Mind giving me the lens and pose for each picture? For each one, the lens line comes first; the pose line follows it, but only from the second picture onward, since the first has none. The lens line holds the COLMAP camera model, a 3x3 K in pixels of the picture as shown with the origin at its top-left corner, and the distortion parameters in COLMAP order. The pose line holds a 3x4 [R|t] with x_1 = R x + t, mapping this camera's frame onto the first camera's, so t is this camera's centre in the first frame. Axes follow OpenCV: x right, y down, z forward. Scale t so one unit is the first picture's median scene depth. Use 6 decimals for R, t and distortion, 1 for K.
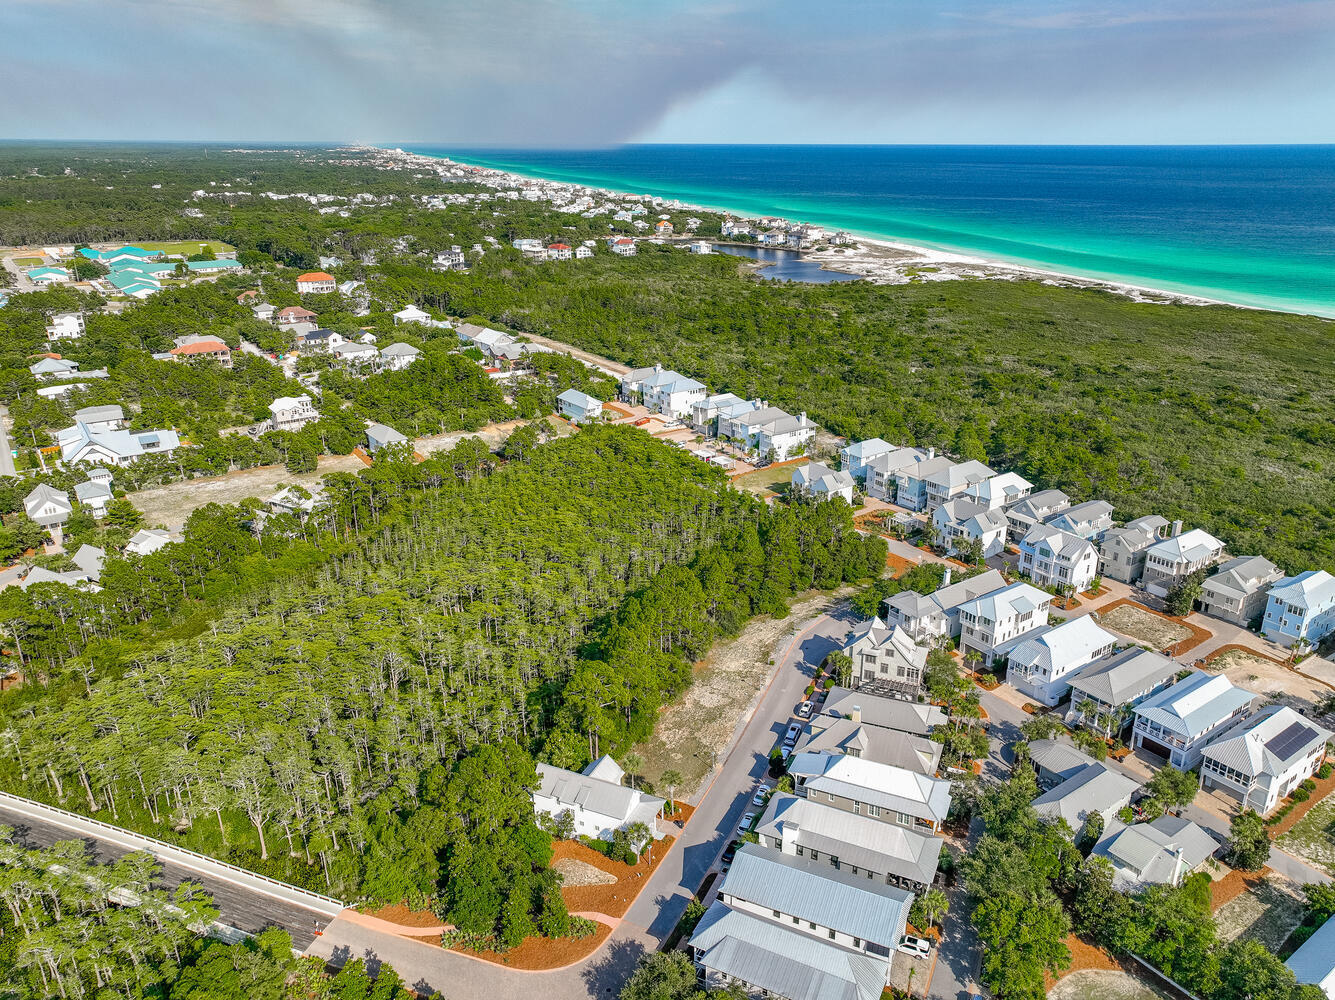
lens RADIAL K [[964.5, 0, 679.0], [0, 964.5, 495.3], [0, 0, 1]] dist [0.002686, 0.012008]
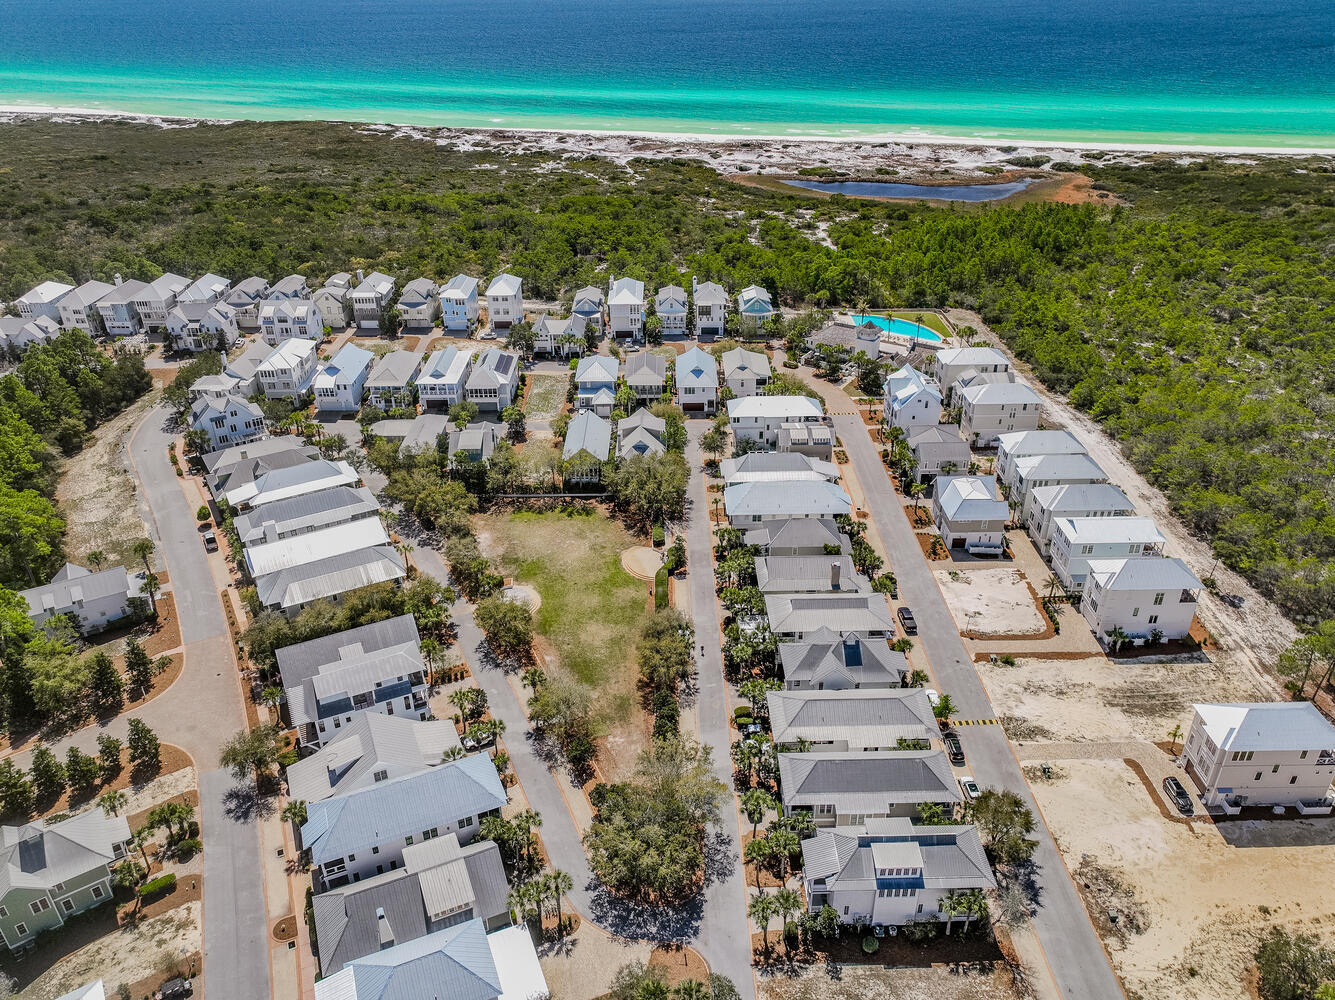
lens RADIAL K [[964.5, 0, 679.0], [0, 964.5, 495.3], [0, 0, 1]] dist [0.002686, 0.012008]
pose [[0.574522, -0.401161, 0.713438, -0.315498], [0.287383, 0.915026, 0.283087, 0.065912], [-0.766378, 0.042390, 0.640989, -0.167774]]
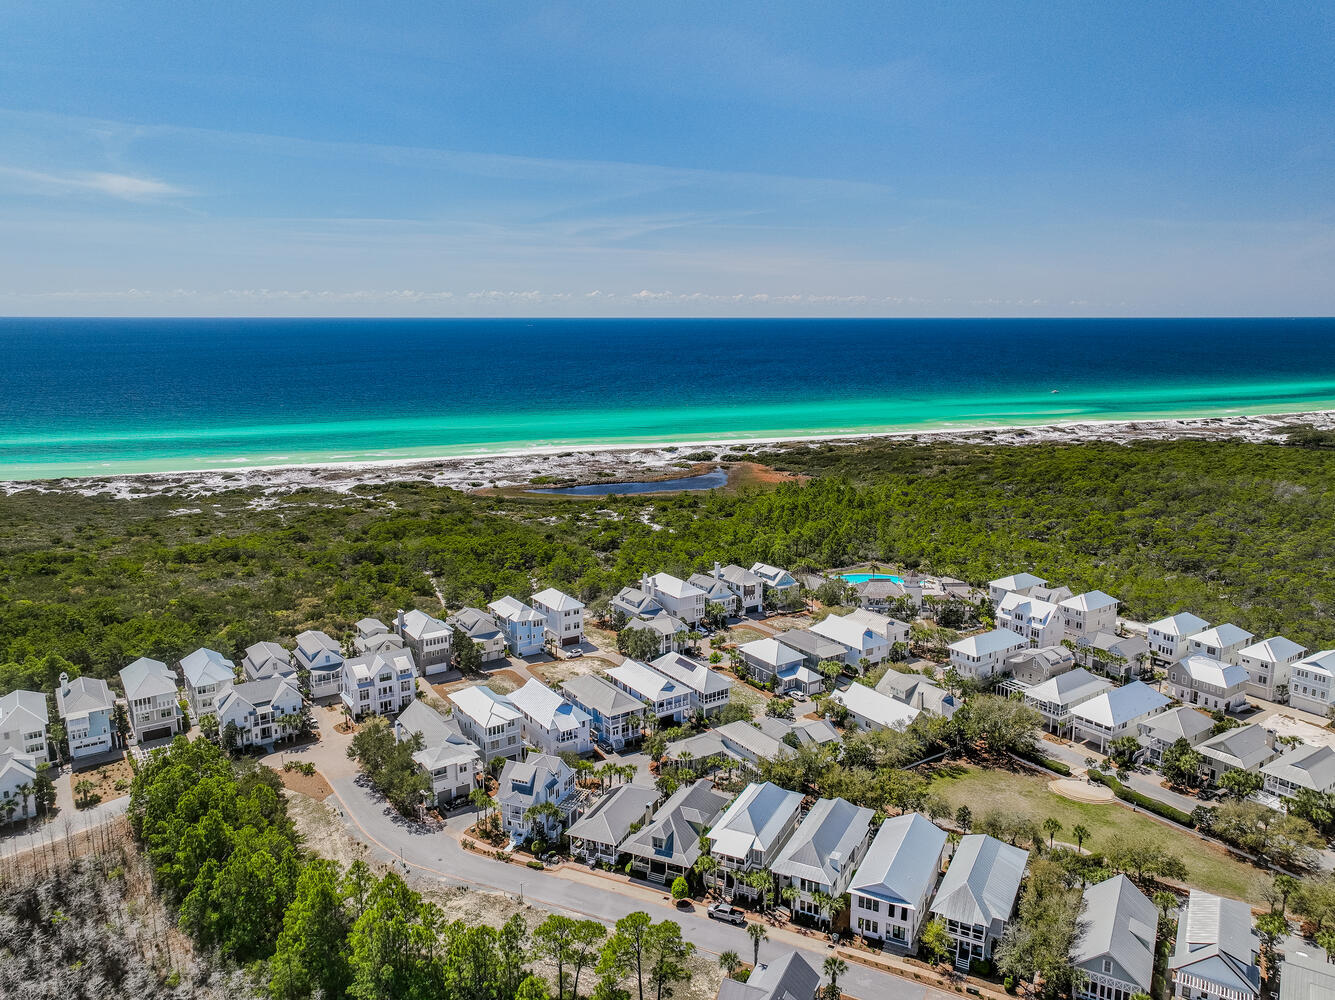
lens RADIAL K [[964.5, 0, 679.0], [0, 964.5, 495.3], [0, 0, 1]] dist [0.002686, 0.012008]
pose [[0.020732, -0.188393, 0.981875, -0.586923], [0.346558, 0.922552, 0.169693, -0.188392], [-0.937799, 0.336759, 0.084415, 0.623561]]
